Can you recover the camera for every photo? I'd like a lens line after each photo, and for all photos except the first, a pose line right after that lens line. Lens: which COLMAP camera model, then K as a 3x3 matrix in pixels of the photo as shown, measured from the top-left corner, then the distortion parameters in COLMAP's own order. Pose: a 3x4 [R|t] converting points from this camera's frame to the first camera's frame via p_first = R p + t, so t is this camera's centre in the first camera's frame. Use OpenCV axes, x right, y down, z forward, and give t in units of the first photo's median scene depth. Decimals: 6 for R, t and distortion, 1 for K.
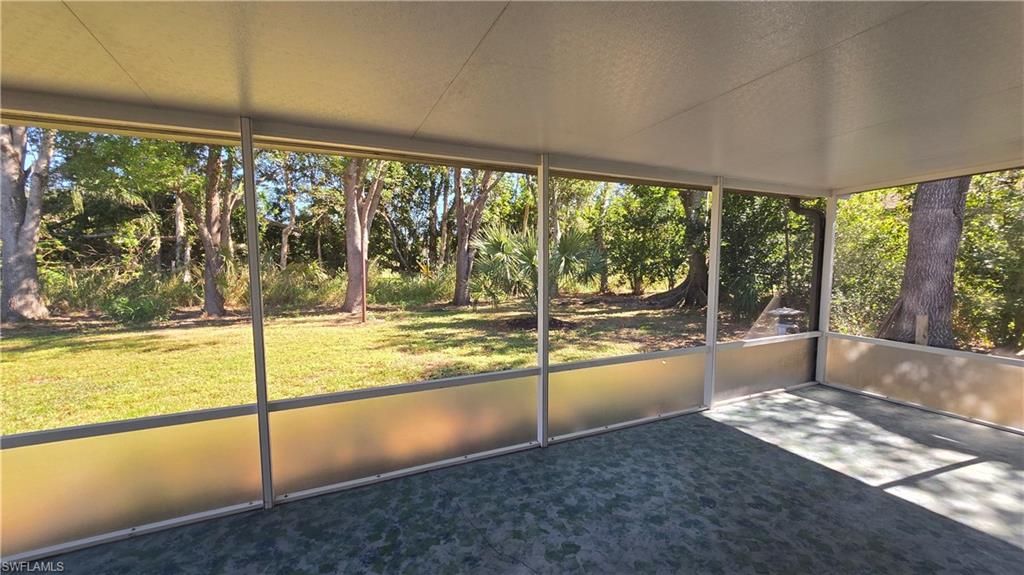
lens RADIAL K [[418.5, 0, 511.5], [0, 418.5, 292.2], [0, 0, 1]] dist [-0.002095, -0.000367]
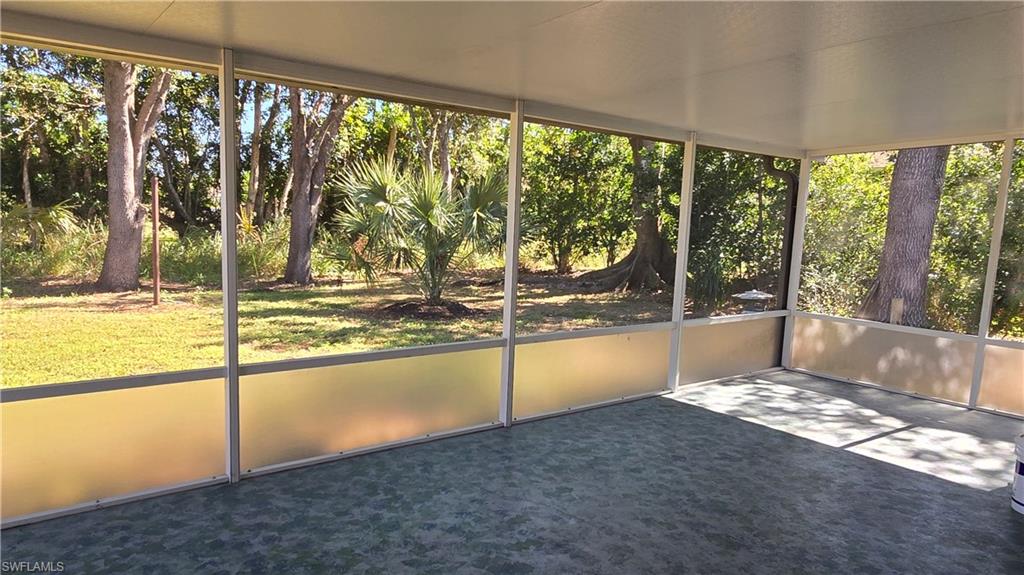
lens RADIAL K [[683.3, 0, 504.9], [0, 683.3, 300.7], [0, 0, 1]] dist [0.003315, 0.001033]
pose [[0.974234, 0.010070, 0.225315, -0.214039], [-0.020120, 0.998900, 0.042354, 0.030452], [-0.224641, -0.045796, 0.973365, -0.340375]]
